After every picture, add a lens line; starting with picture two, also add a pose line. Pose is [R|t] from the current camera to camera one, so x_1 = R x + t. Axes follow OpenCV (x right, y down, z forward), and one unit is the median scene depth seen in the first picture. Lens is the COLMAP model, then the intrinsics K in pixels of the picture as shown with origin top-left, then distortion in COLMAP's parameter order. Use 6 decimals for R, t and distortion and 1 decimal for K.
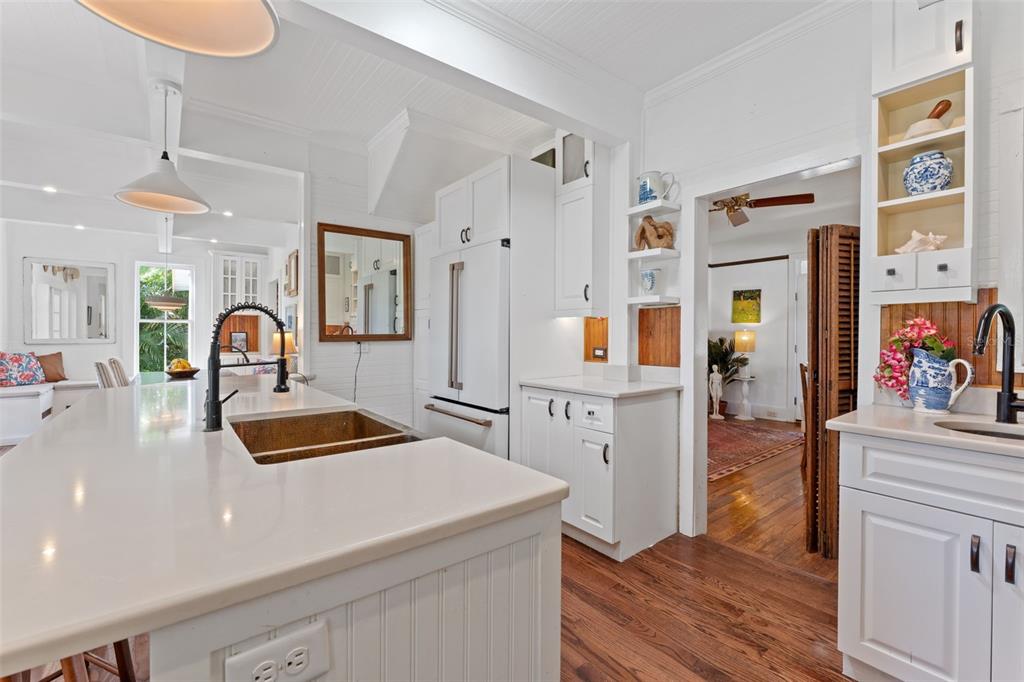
lens RADIAL K [[434.2, 0, 511.6], [0, 434.2, 336.7], [0, 0, 1]] dist [-0.002312, -0.000208]
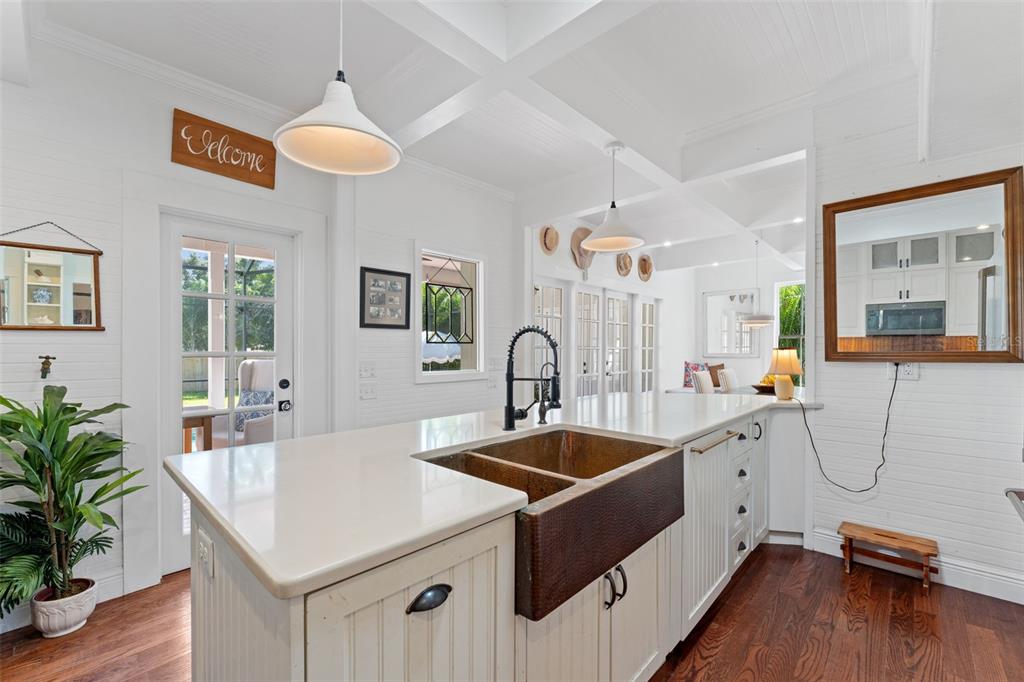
lens RADIAL K [[438.9, 0, 509.3], [0, 438.9, 350.0], [0, 0, 1]] dist [-0.000911, -0.000104]
pose [[0.146599, 0.001431, -0.989195, 0.248850], [-0.003687, 0.999993, 0.000901, -0.006916], [0.989189, 0.003515, 0.146603, 0.350558]]
